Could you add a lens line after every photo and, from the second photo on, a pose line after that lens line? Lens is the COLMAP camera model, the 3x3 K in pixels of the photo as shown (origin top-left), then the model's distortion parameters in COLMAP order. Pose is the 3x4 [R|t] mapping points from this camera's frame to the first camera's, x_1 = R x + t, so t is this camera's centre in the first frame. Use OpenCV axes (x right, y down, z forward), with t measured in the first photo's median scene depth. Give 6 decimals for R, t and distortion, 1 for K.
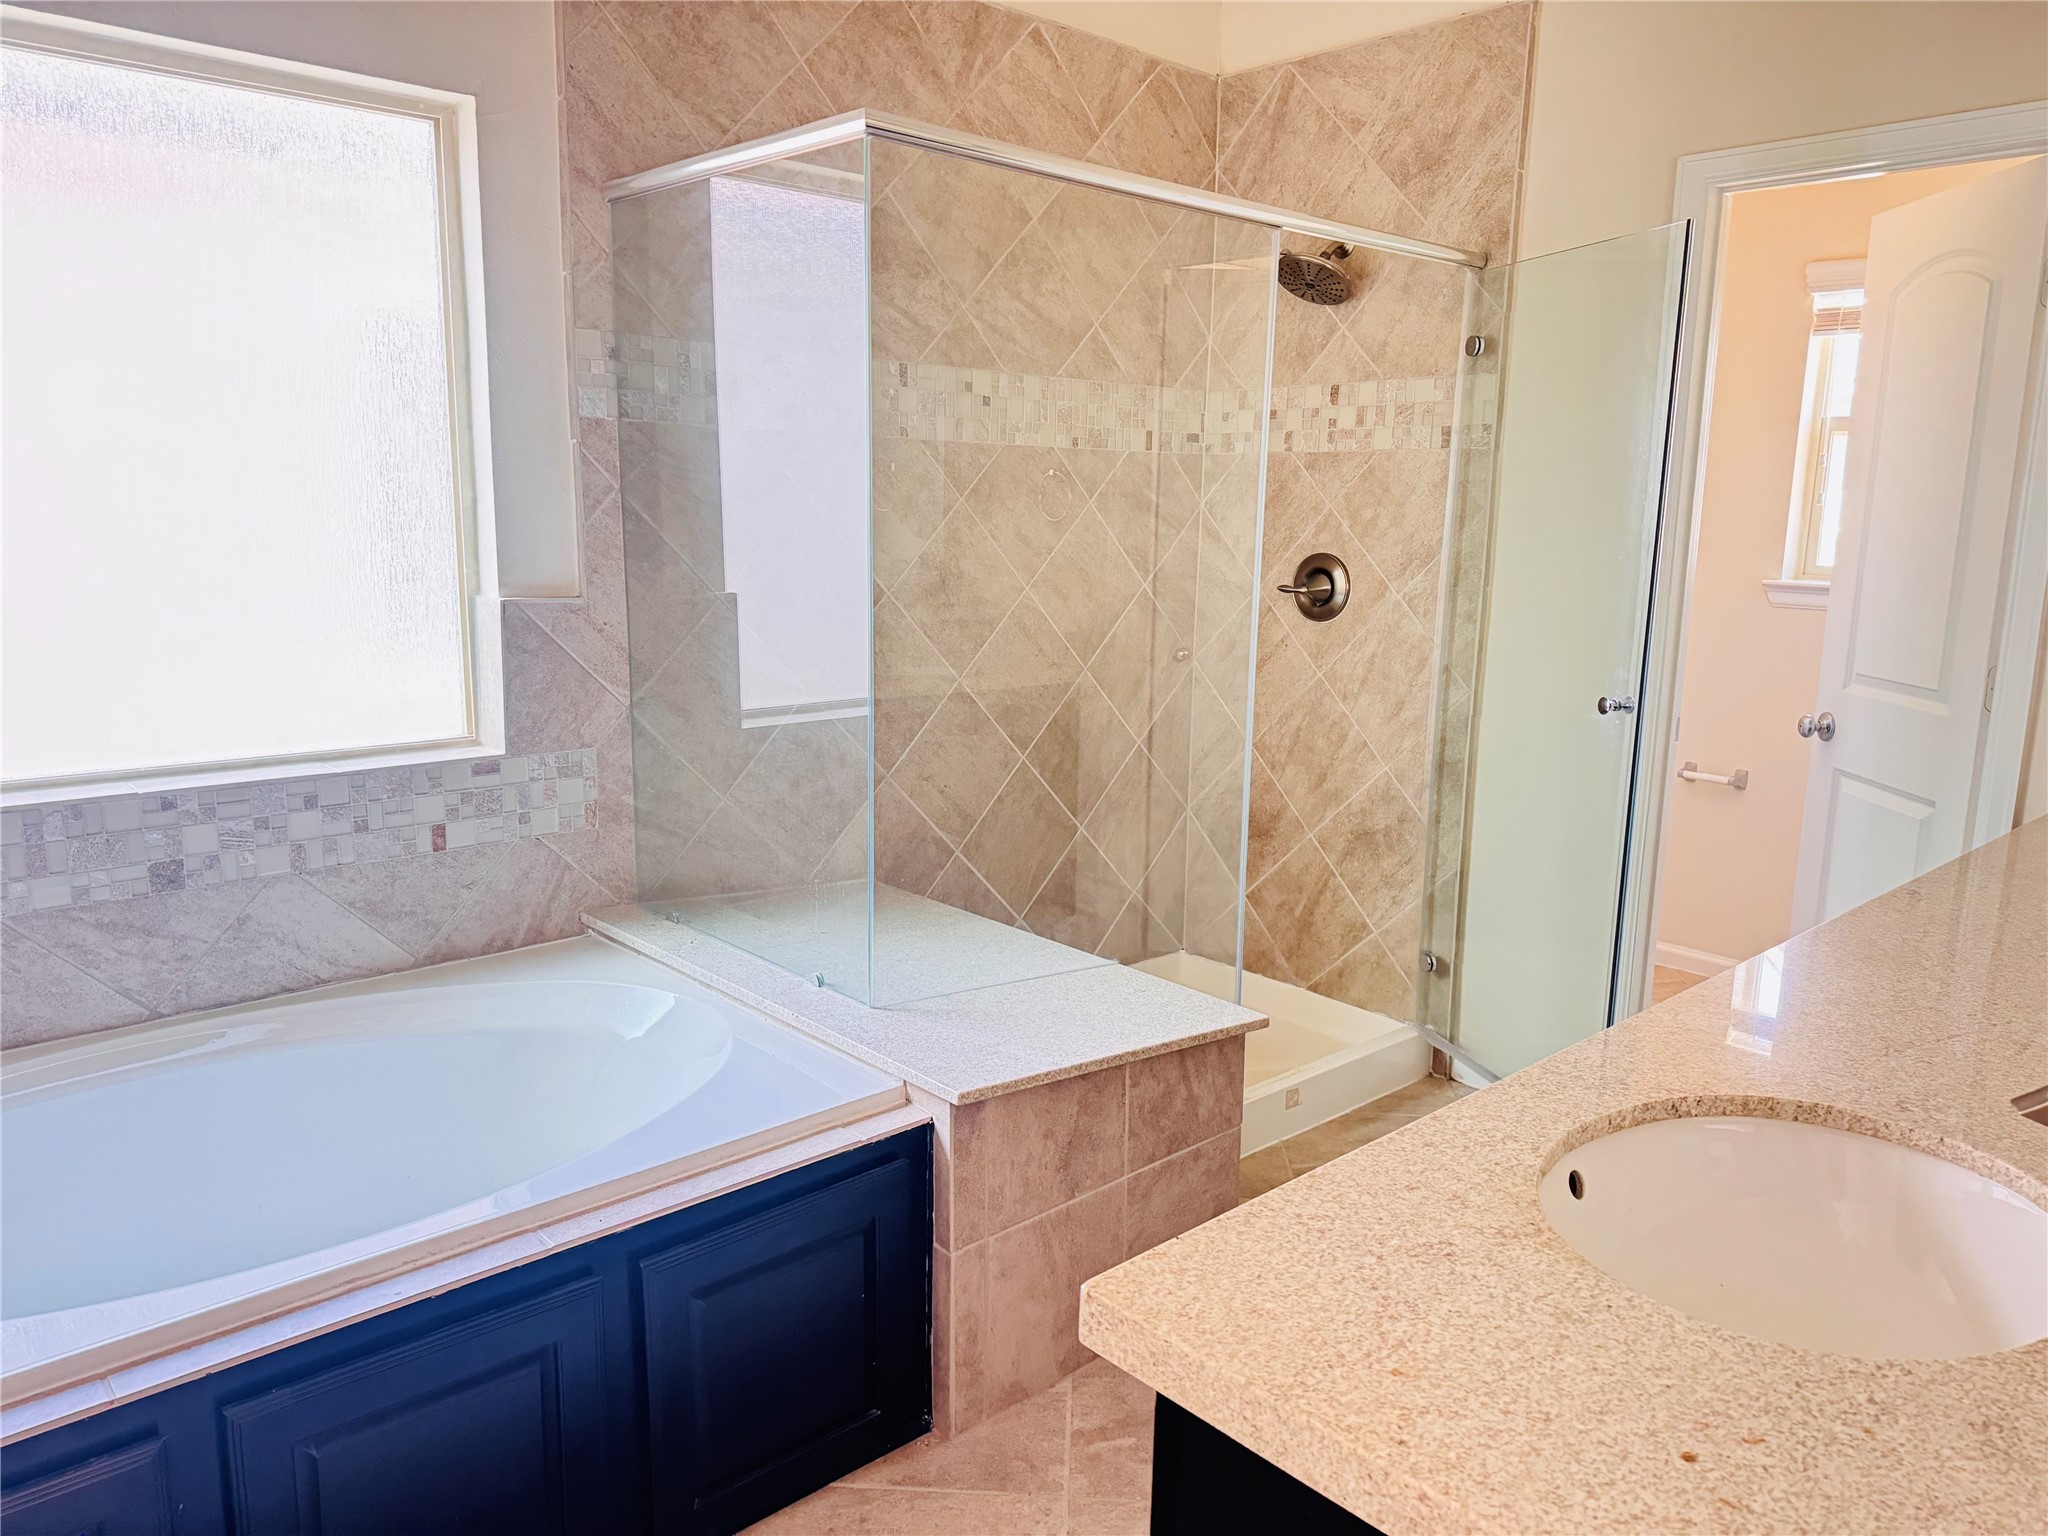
lens RADIAL K [[1413.6, 0, 1014.0], [0, 1413.6, 775.2], [0, 0, 1]] dist [0.034311, -0.120149]
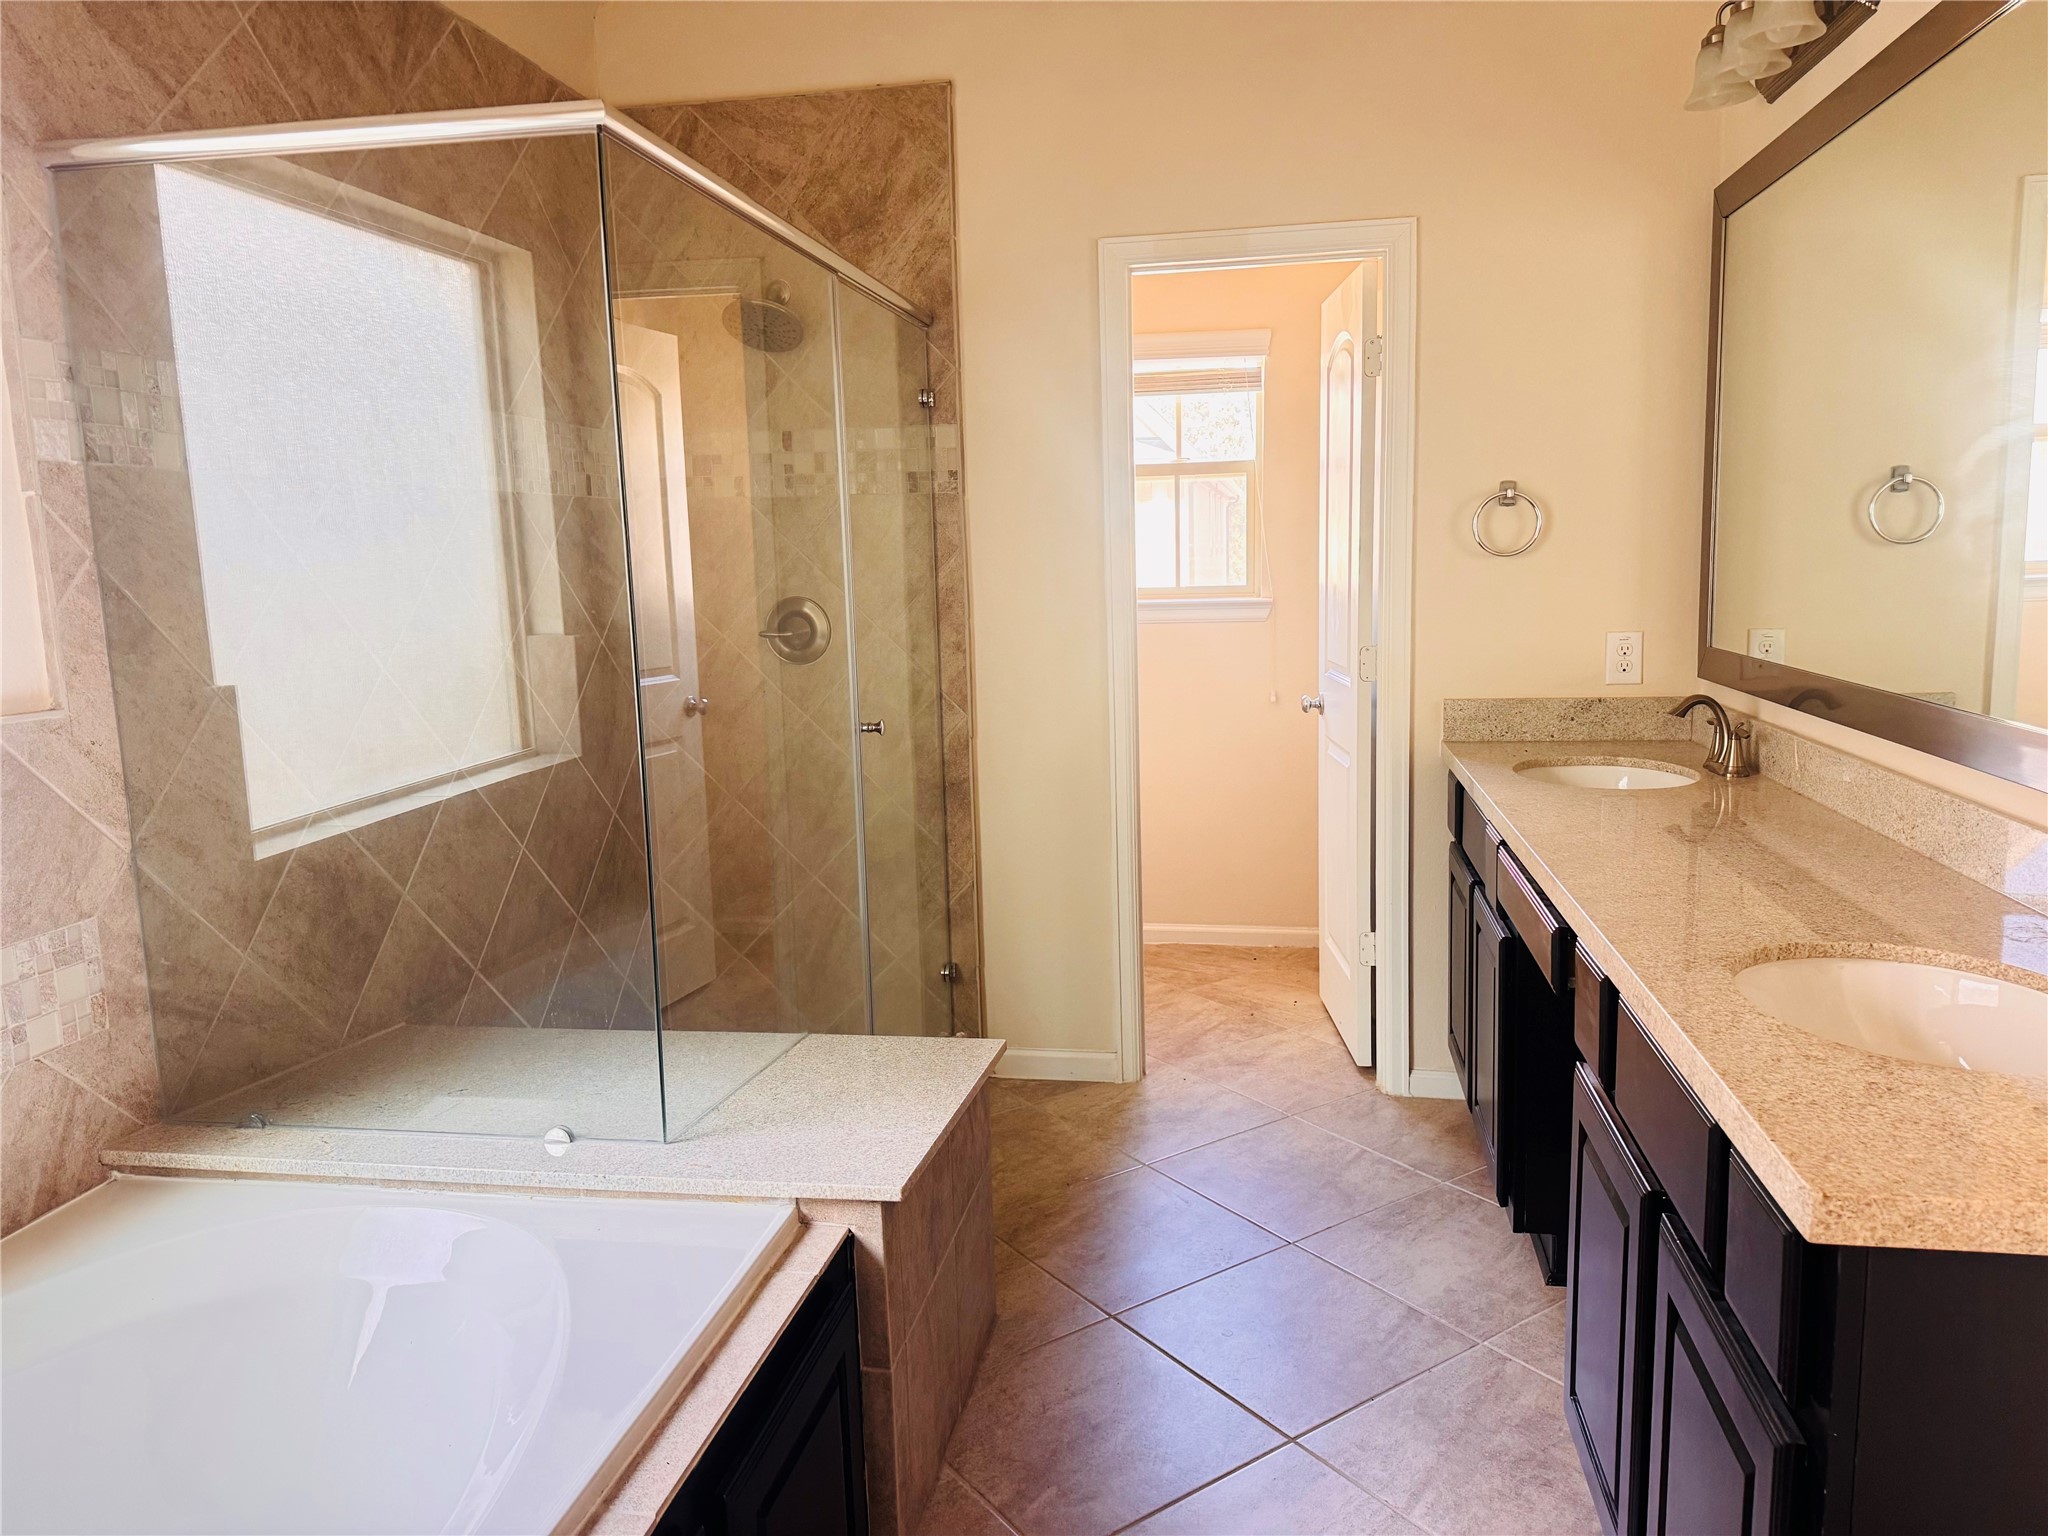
lens RADIAL K [[1430.7, 0, 1024.0], [0, 1430.7, 768.0], [0, 0, 1]] dist [0.005666, -0.036686]
pose [[0.781787, -0.128821, 0.610093, -0.350339], [0.155305, 0.987820, 0.009568, -0.027117], [-0.603895, 0.087271, 0.792272, 0.137176]]
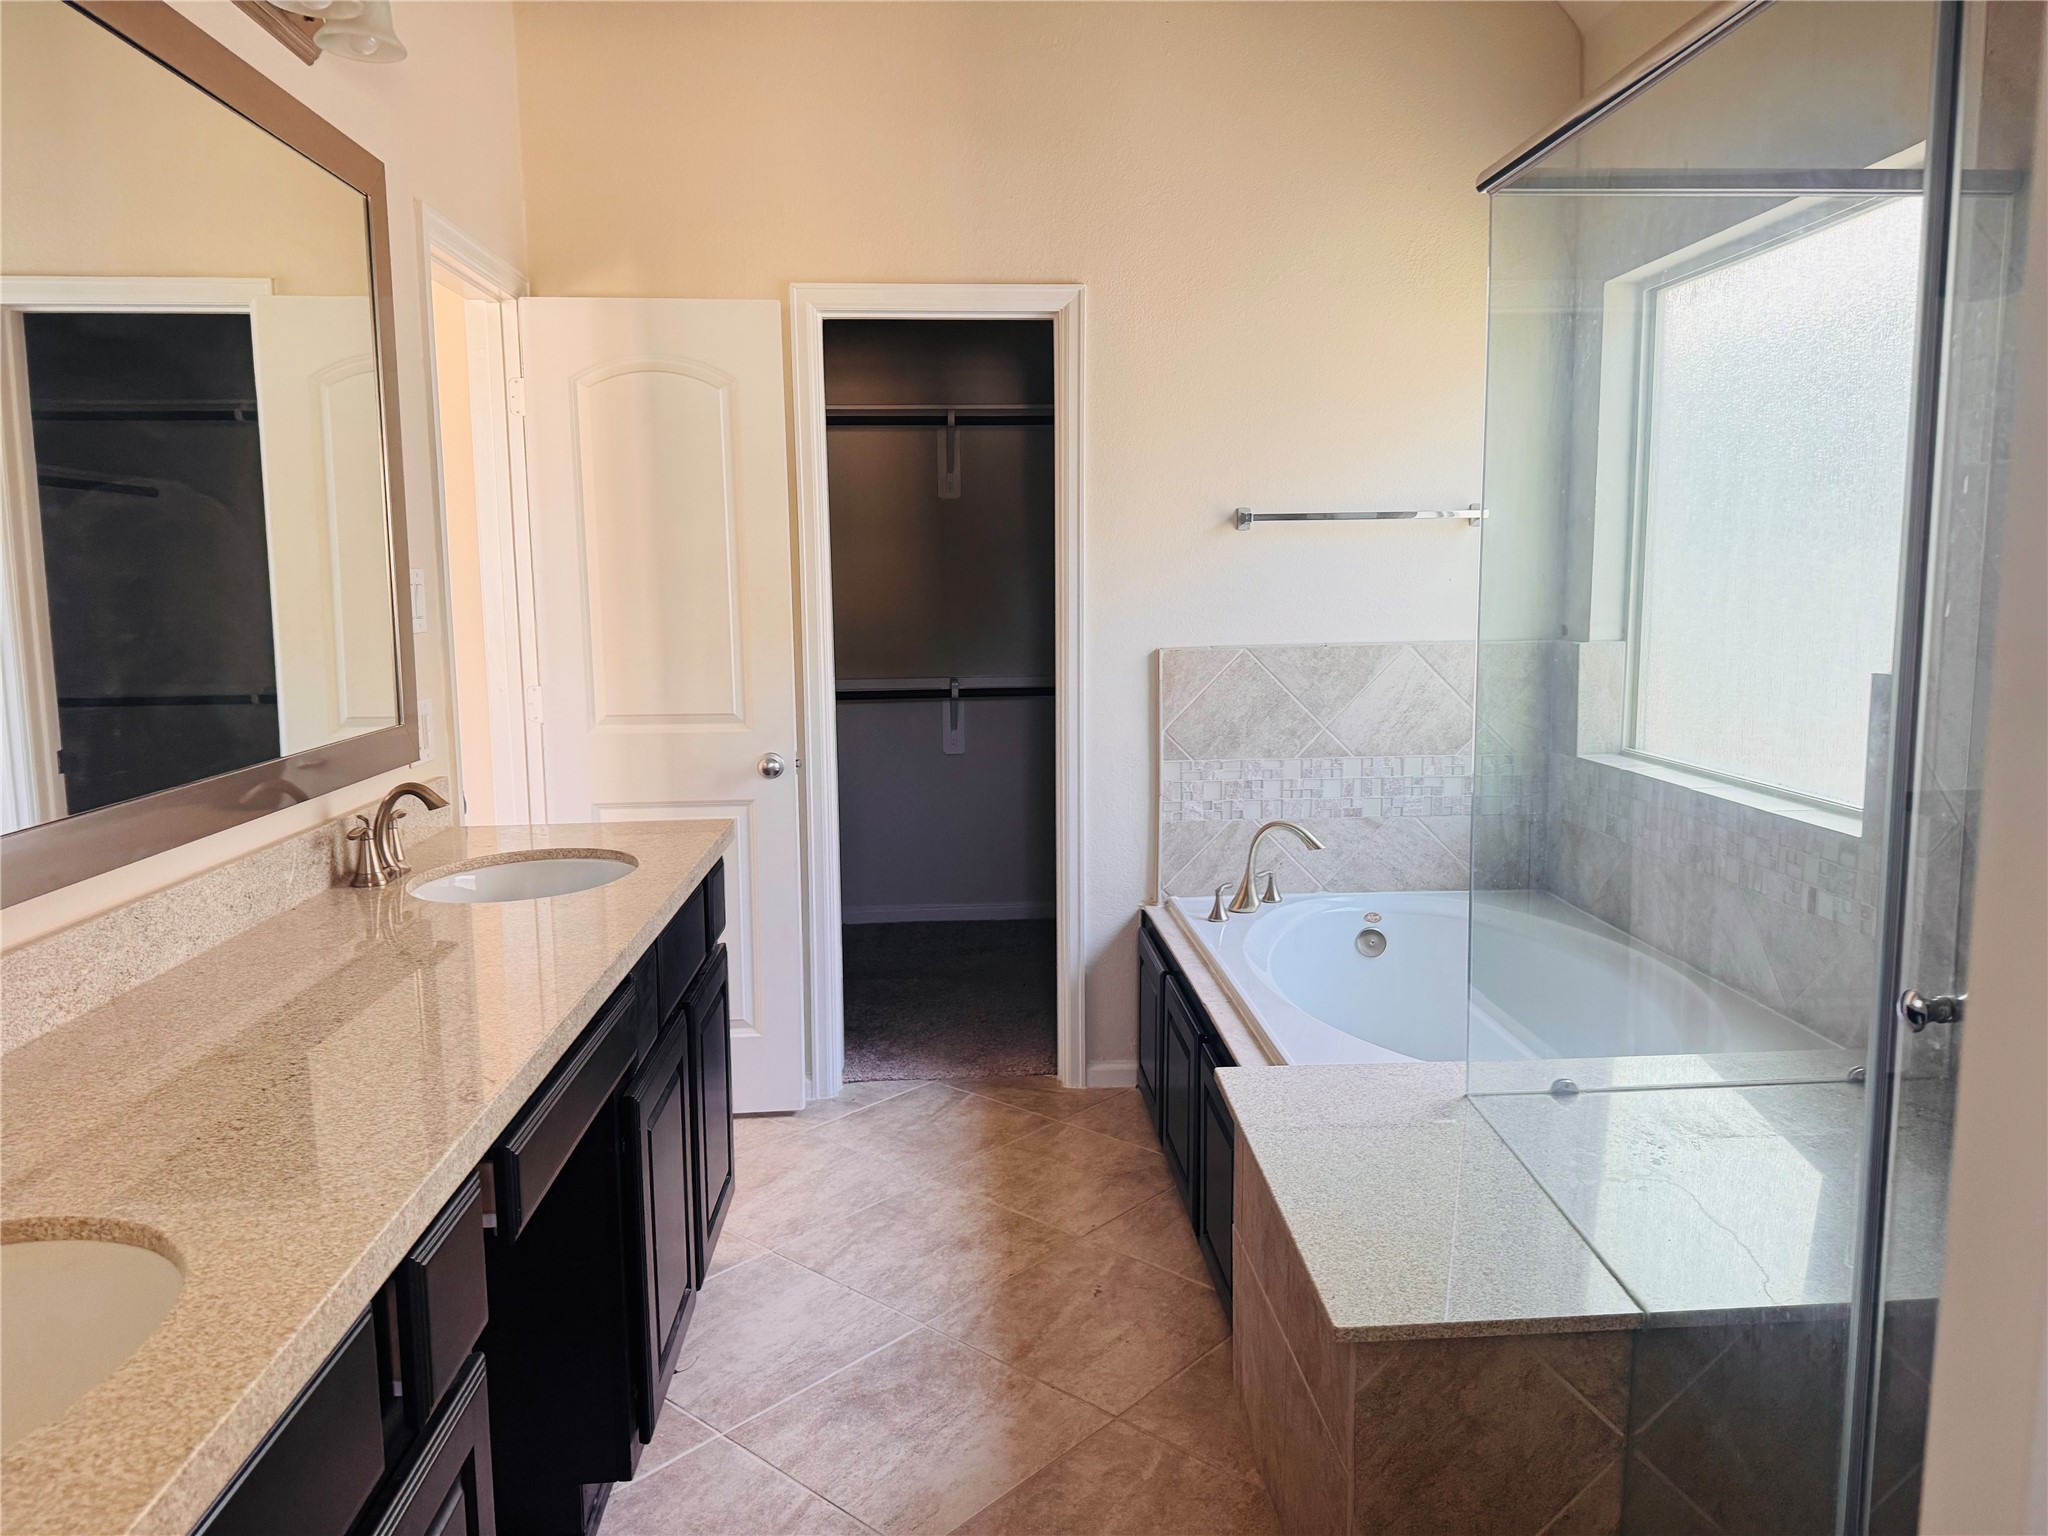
lens RADIAL K [[1430.7, 0, 1024.0], [0, 1430.7, 768.0], [0, 0, 1]] dist [0.005666, -0.036686]
pose [[-0.619392, 0.093369, -0.779510, 0.686023], [-0.150195, 0.960471, 0.234387, -0.189037], [0.770581, 0.262256, -0.580884, 1.057607]]
